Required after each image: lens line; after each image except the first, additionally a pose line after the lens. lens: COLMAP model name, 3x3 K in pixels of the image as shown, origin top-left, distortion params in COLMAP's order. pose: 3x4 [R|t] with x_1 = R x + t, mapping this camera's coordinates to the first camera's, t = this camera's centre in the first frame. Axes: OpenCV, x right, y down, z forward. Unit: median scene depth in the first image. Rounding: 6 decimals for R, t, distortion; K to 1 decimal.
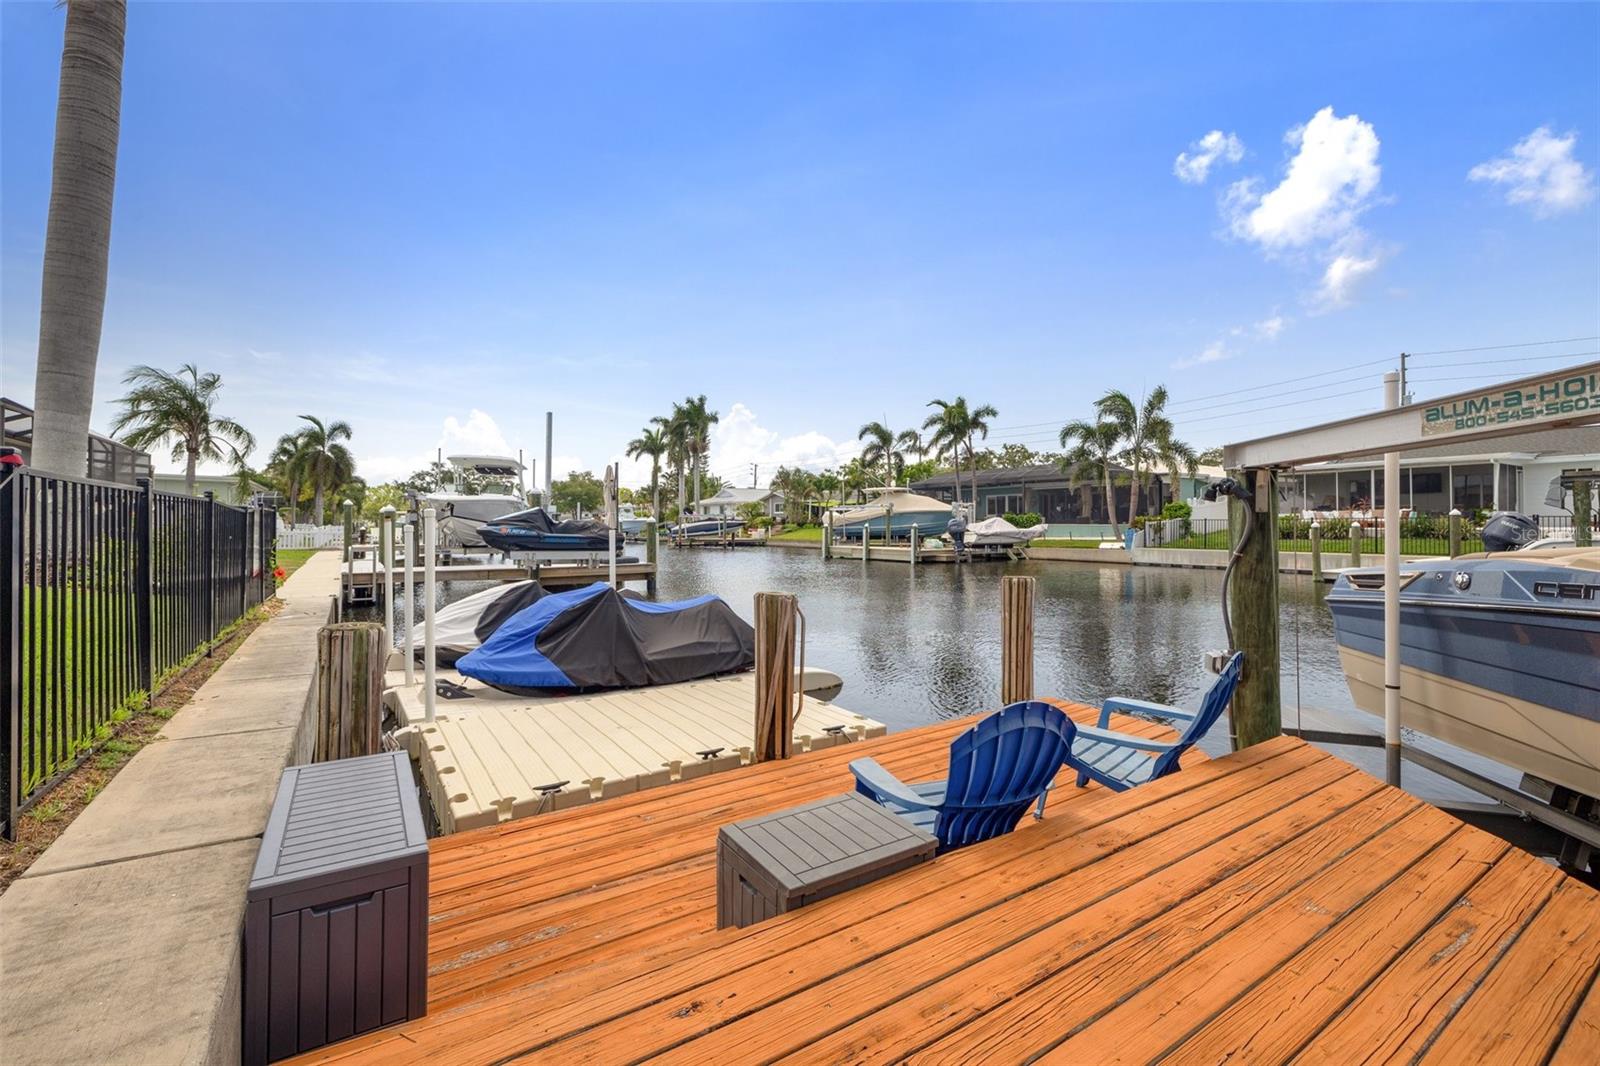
lens RADIAL K [[686.6, 0, 781.5], [0, 686.6, 530.1], [0, 0, 1]] dist [0.016785, 0.000008]
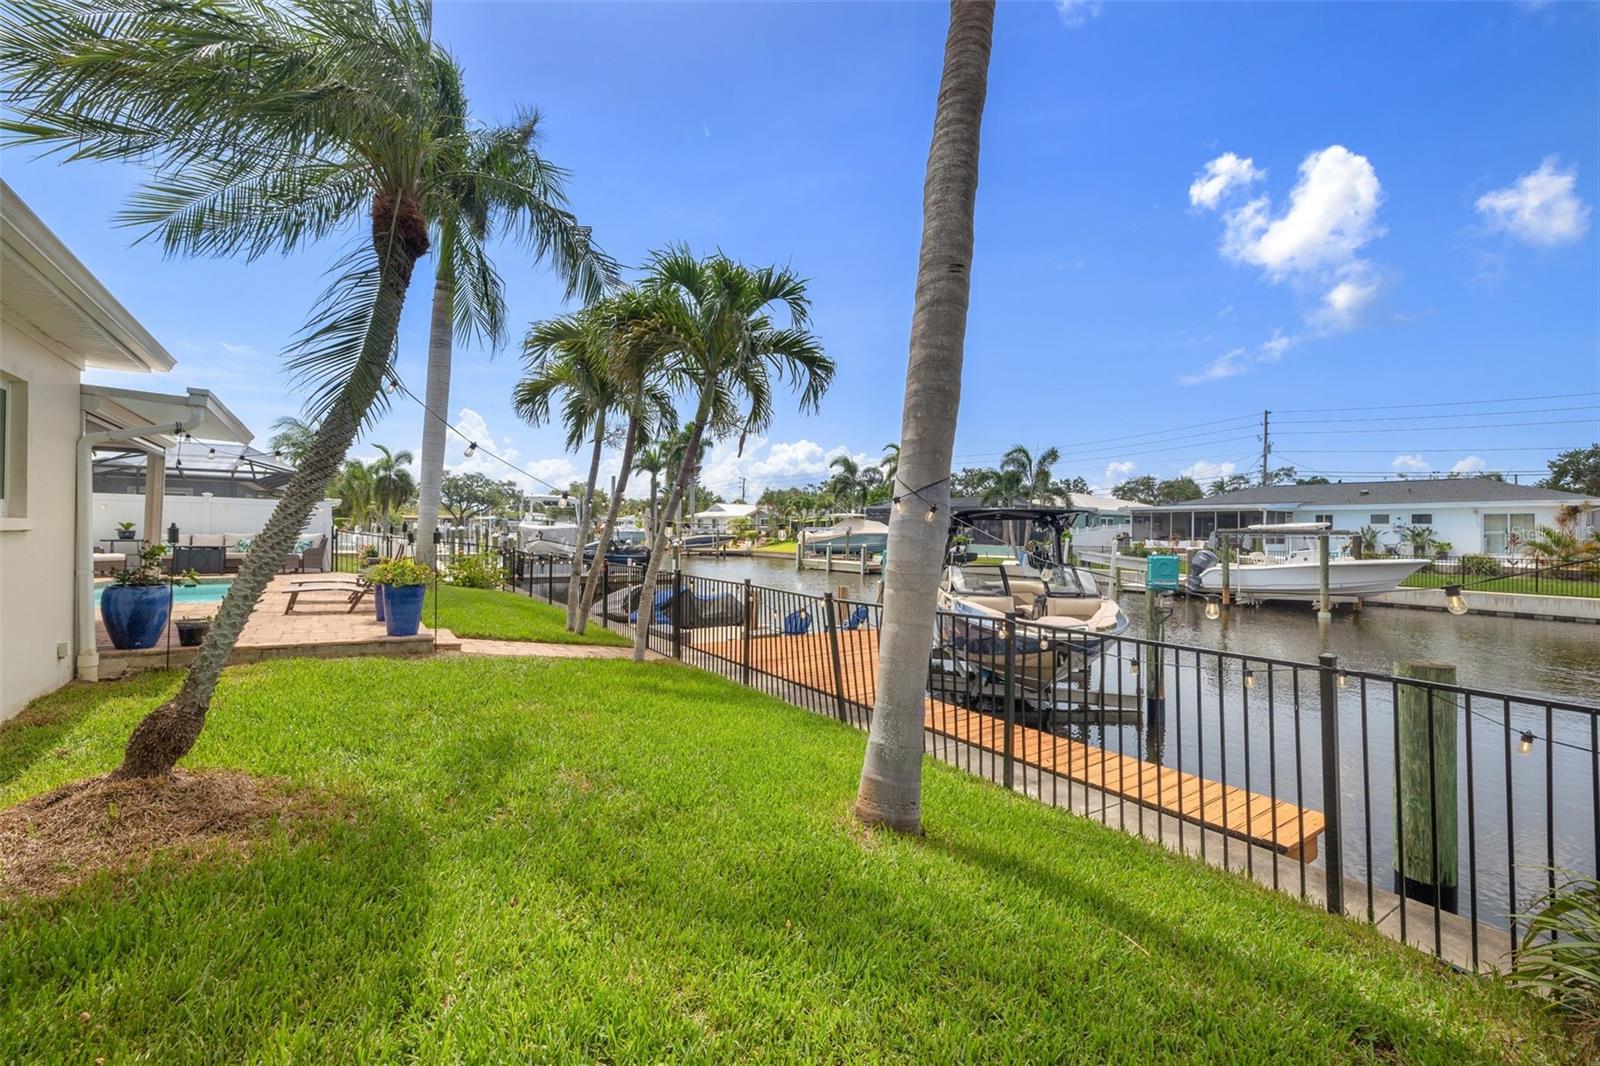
lens RADIAL K [[686.6, 0, 781.5], [0, 686.6, 530.1], [0, 0, 1]] dist [0.016785, 0.000008]
pose [[0.999649, 0.017825, 0.019615, 0.005822], [-0.017623, 0.999790, -0.010466, -0.017153], [-0.019797, 0.010116, 0.999753, -0.288120]]
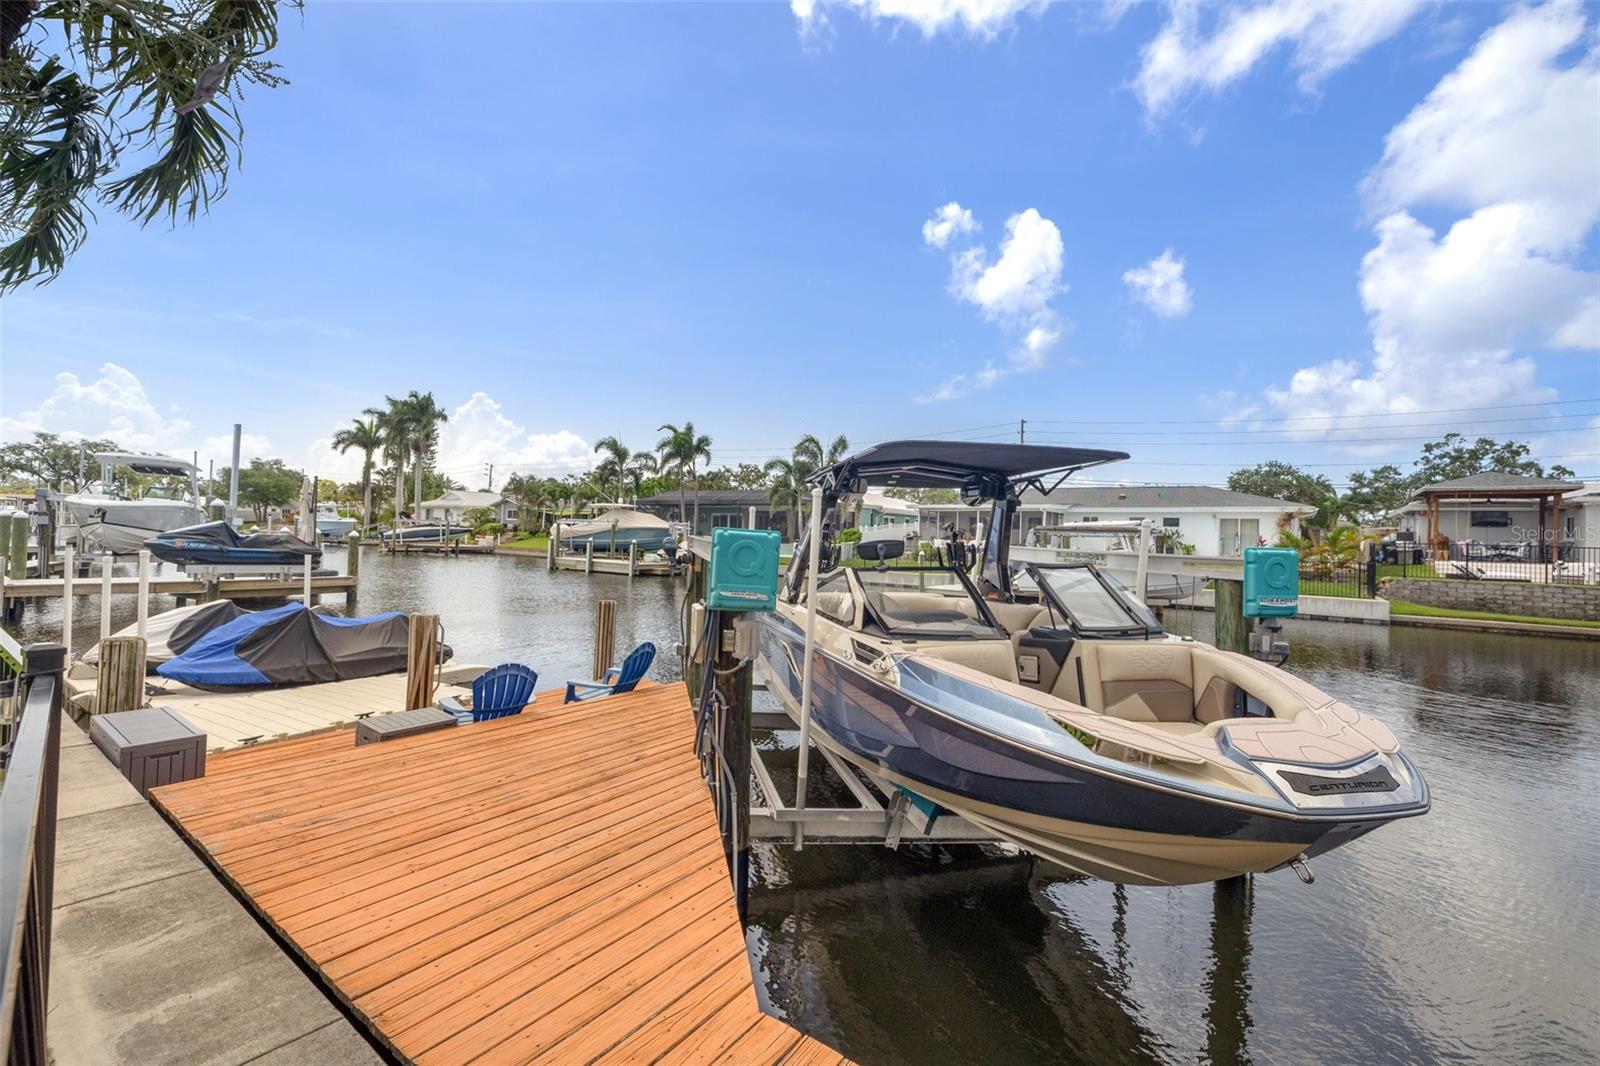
lens RADIAL K [[683.3, 0, 768.5], [0, 683.3, 538.2], [0, 0, 1]] dist [0.019897, -0.000654]
pose [[0.939952, 0.032101, 0.339793, 0.020737], [-0.032250, 0.999466, -0.005209, -0.011150], [-0.339779, -0.006062, 0.940486, -0.084564]]
